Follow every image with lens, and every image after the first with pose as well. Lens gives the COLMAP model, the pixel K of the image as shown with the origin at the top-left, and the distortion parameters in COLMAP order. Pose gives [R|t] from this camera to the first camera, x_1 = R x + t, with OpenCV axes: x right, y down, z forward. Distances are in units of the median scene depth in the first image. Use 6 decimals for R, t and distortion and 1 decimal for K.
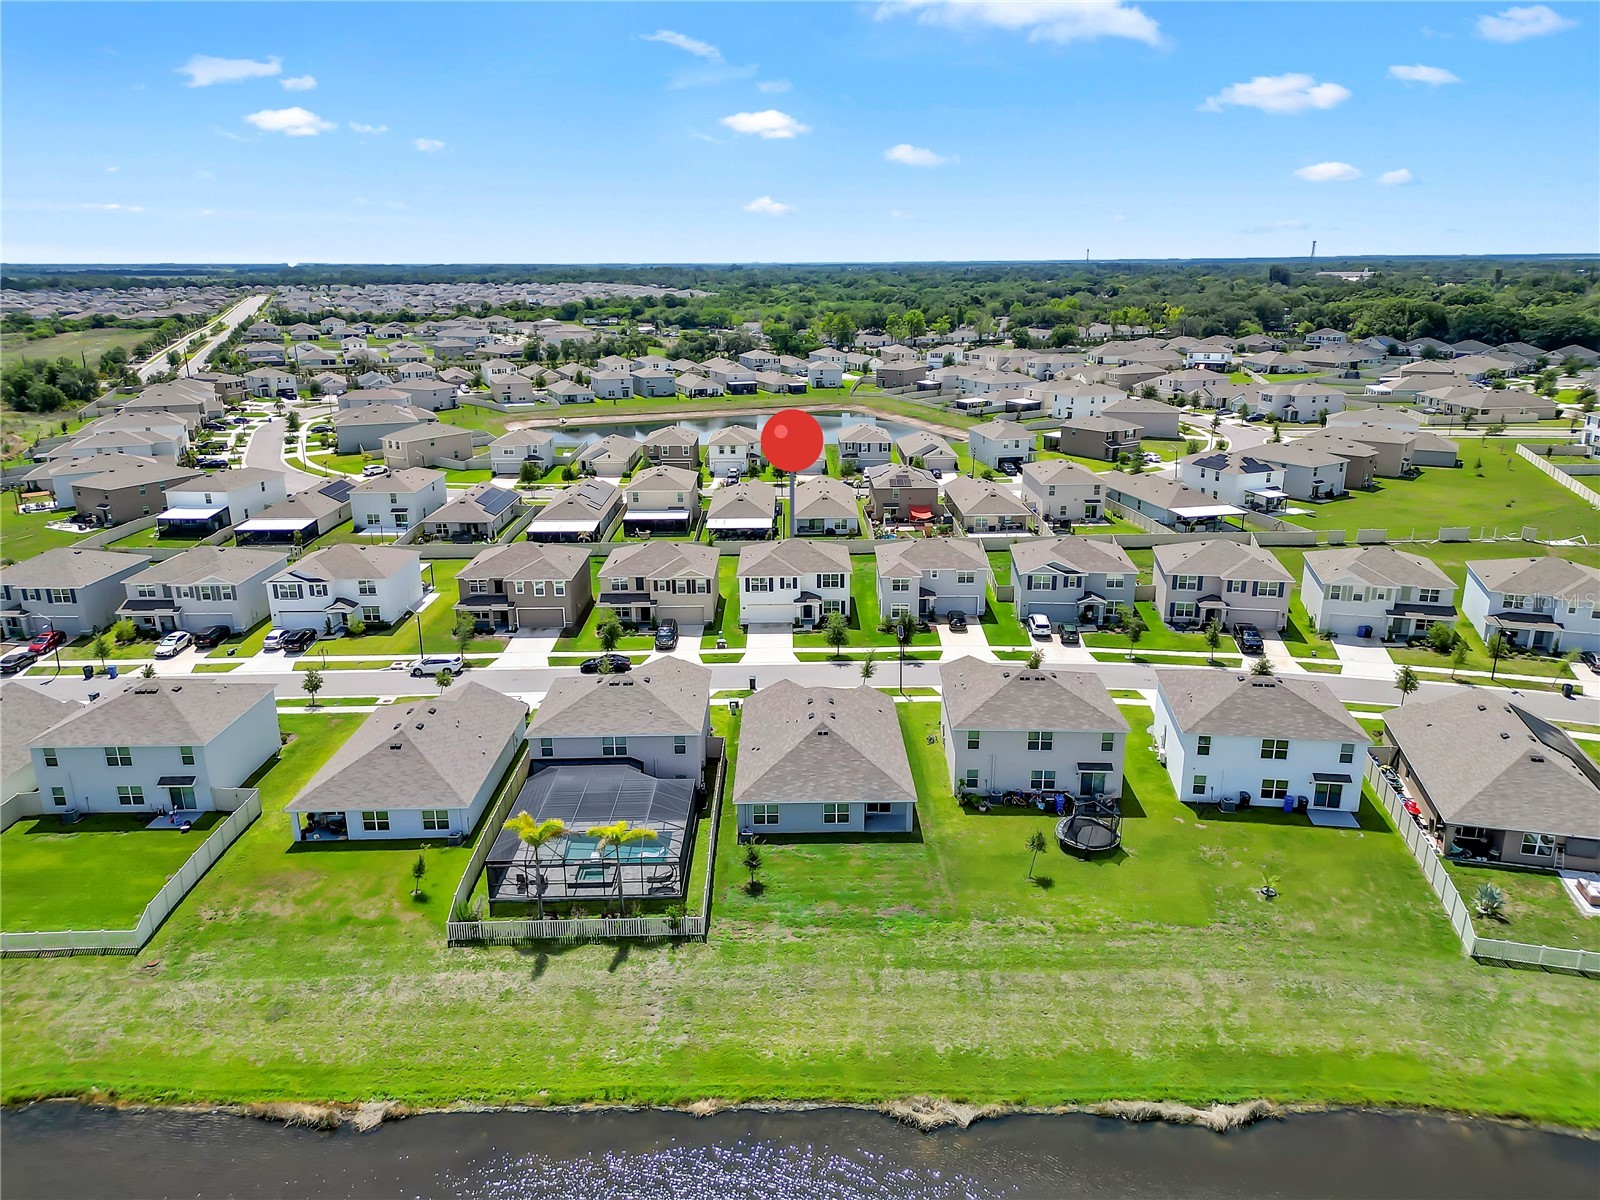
lens RADIAL K [[1102.5, 0, 800.0], [0, 1102.5, 600.0], [0, 0, 1]] dist [0.083385, -0.066491]
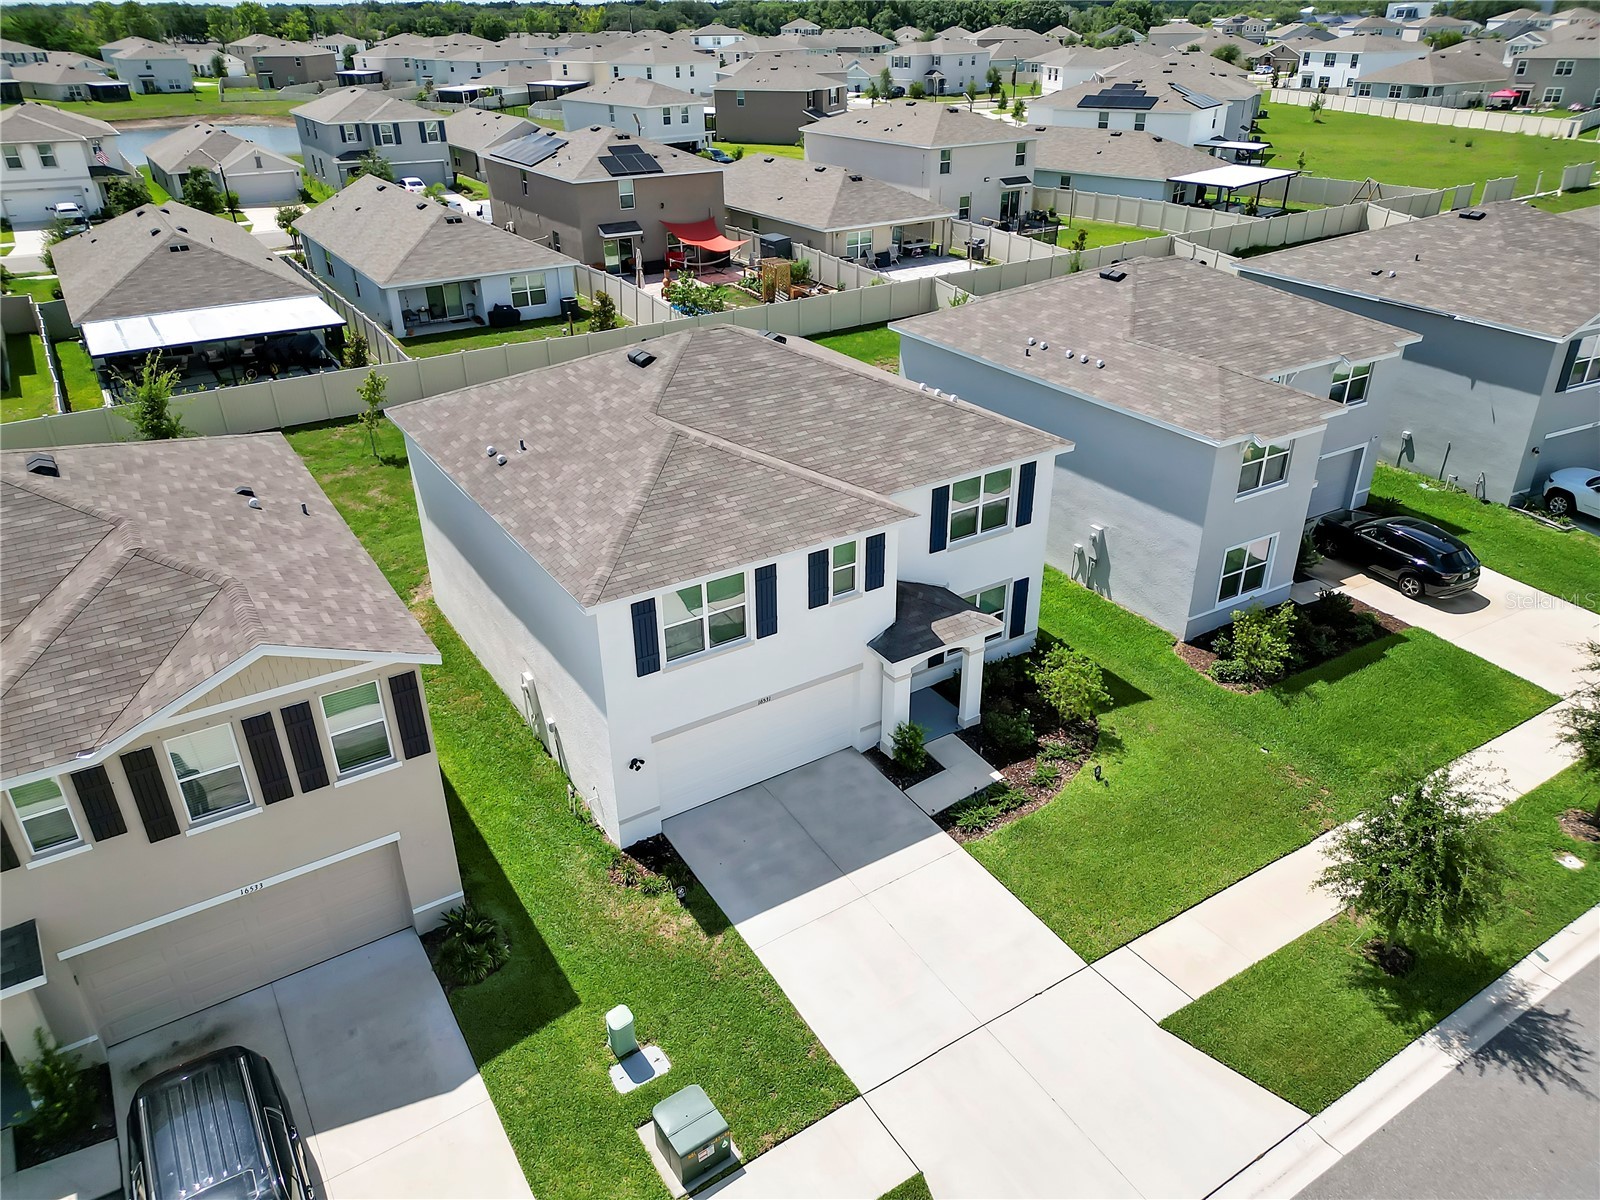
lens RADIAL K [[1118.3, 0, 804.7], [0, 1118.3, 600.3], [0, 0, 1]] dist [0.067099, -0.062205]
pose [[0.847286, -0.248465, 0.469437, -0.081096], [0.158229, 0.961782, 0.223468, -0.040940], [-0.507021, -0.115063, 0.854219, 0.647289]]
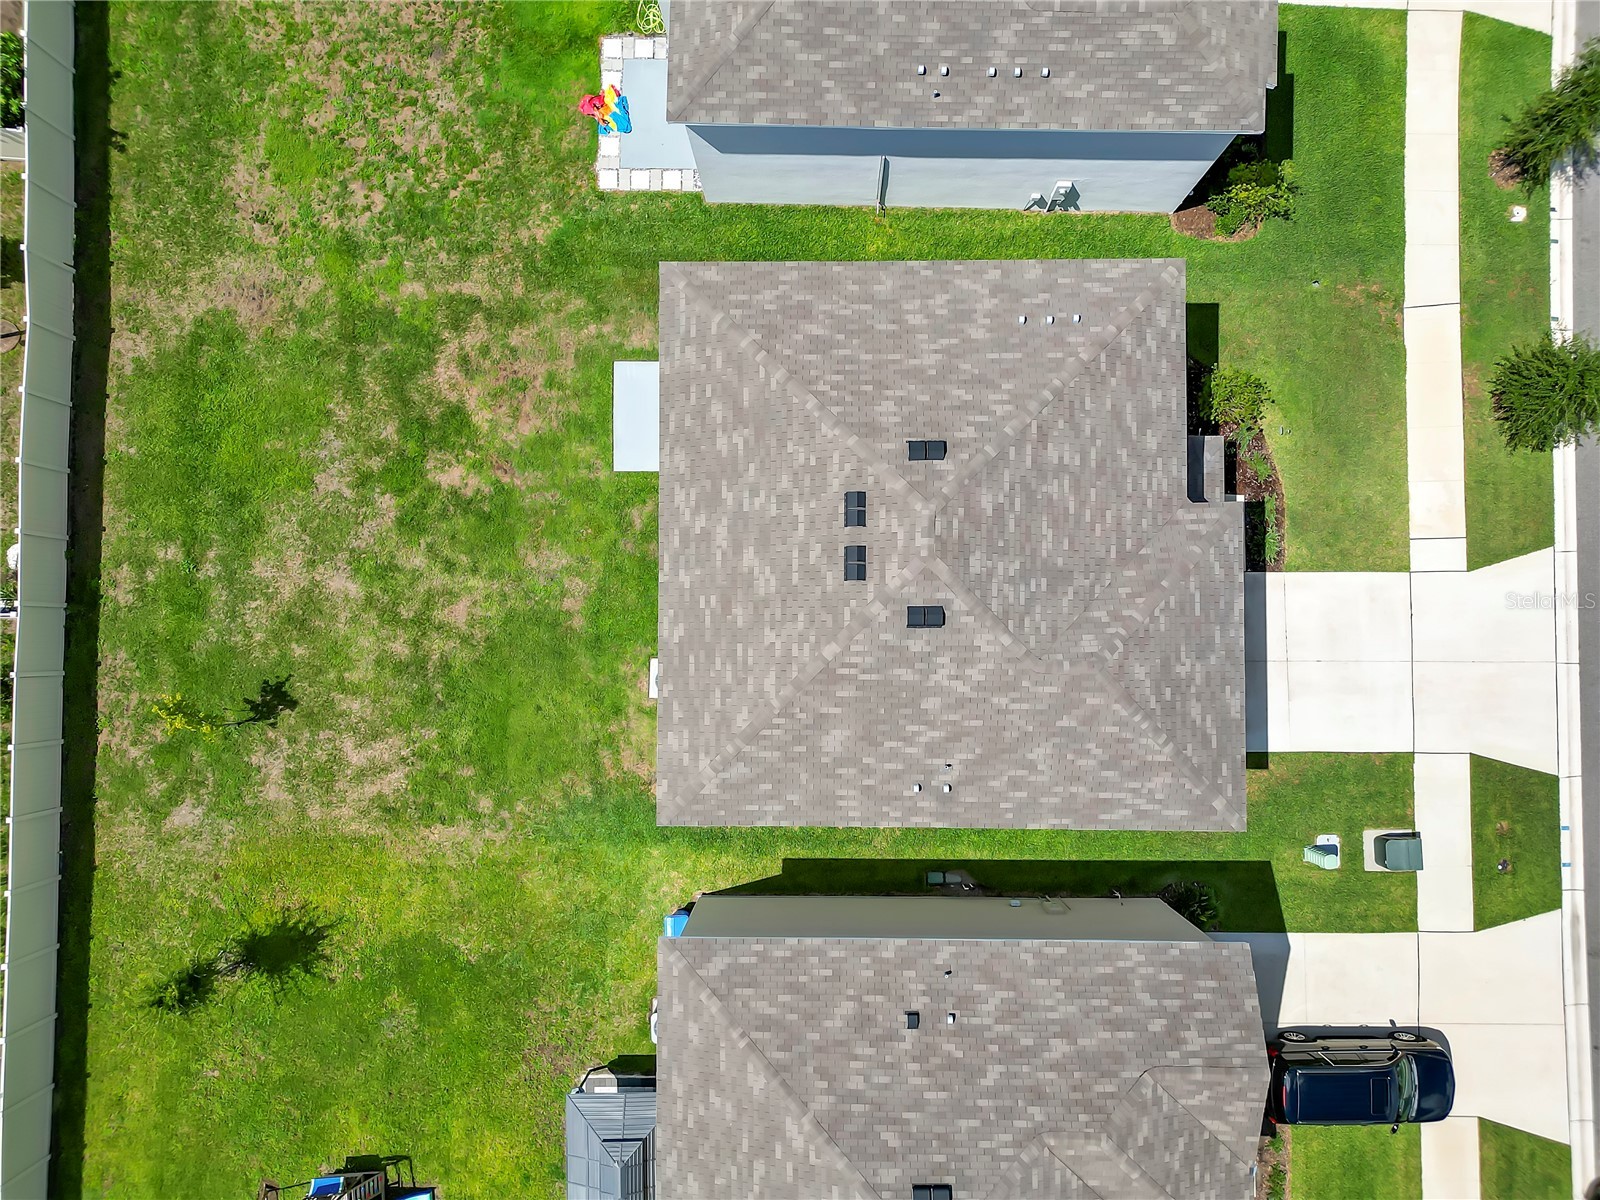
lens RADIAL K [[1118.3, 0, 804.7], [0, 1118.3, 600.3], [0, 0, 1]] dist [0.067099, -0.062205]
pose [[0.013420, -0.998957, 0.043638, -0.019658], [0.305659, 0.045651, 0.951046, -0.187743], [-0.952047, 0.000575, 0.305953, 0.774607]]
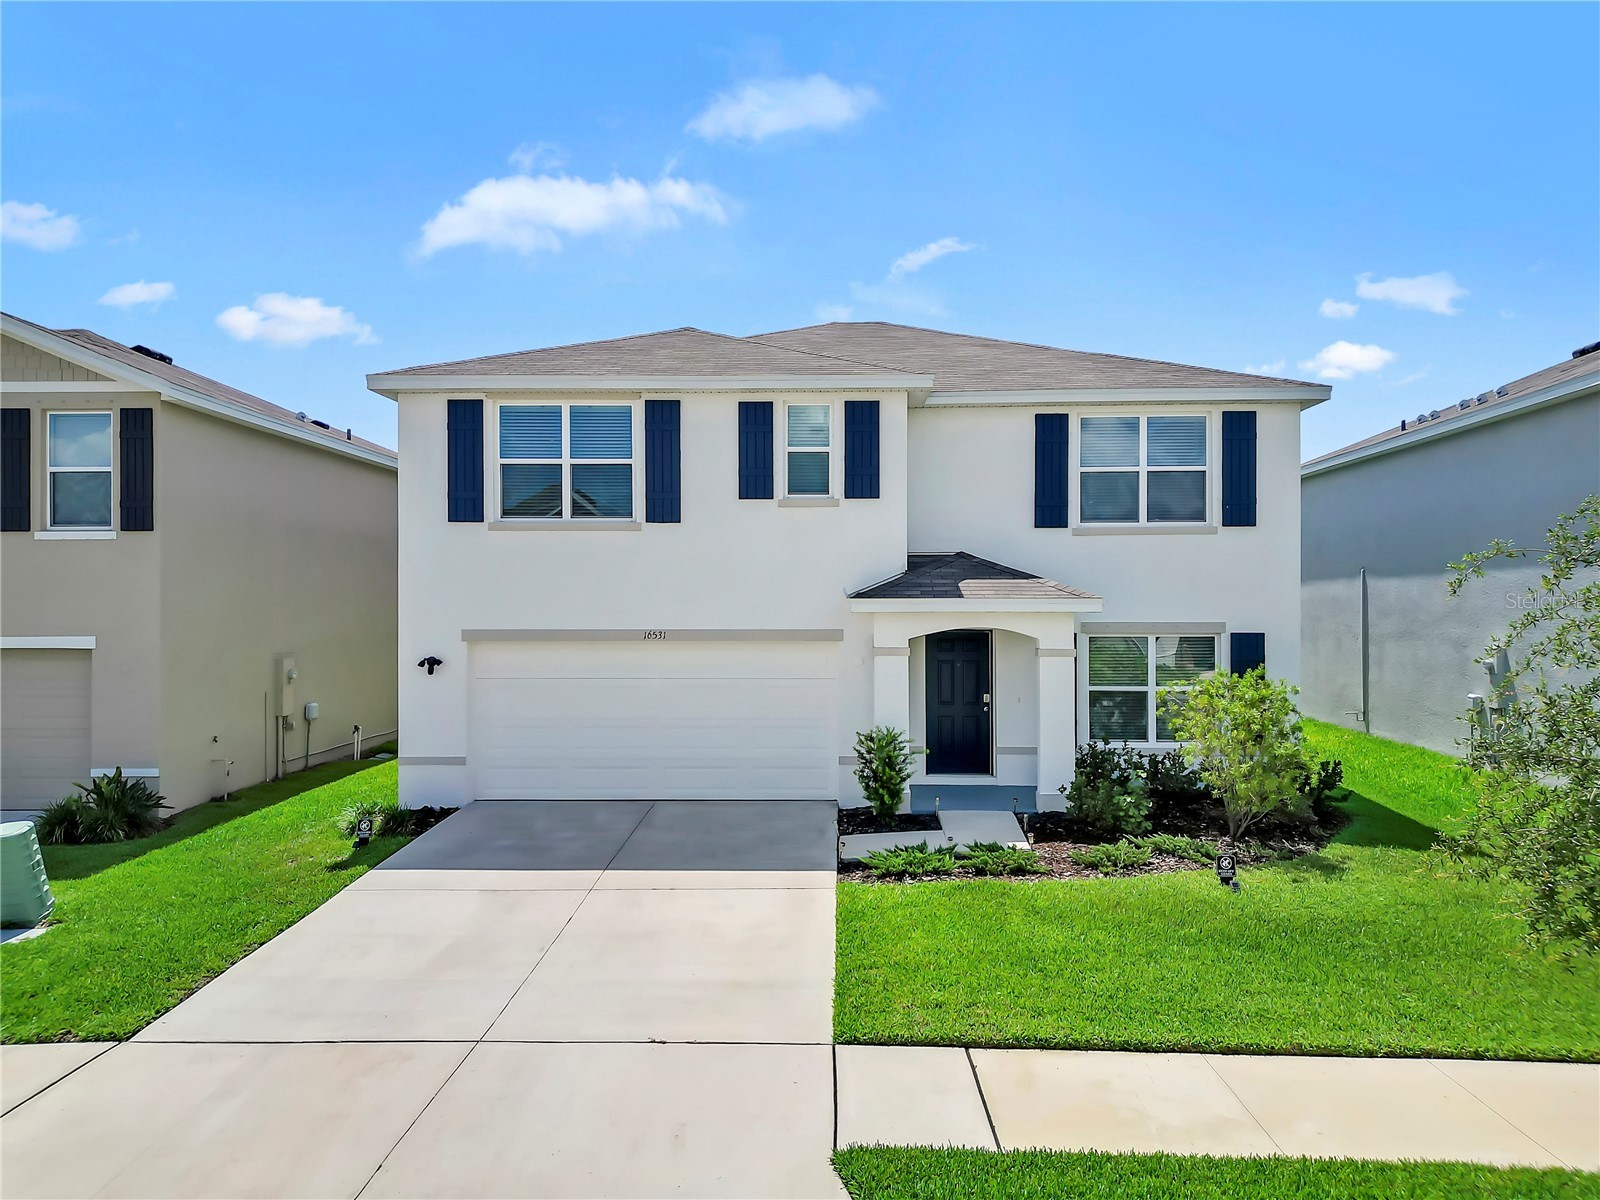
lens RADIAL K [[1147.1, 0, 815.1], [0, 1147.1, 601.9], [0, 0, 1]] dist [0.028576, -0.002189]
pose [[0.999339, 0.008218, -0.035407, -0.003990], [-0.018195, 0.956370, -0.291590, 0.028127], [0.031466, 0.292042, 0.955888, 0.680519]]
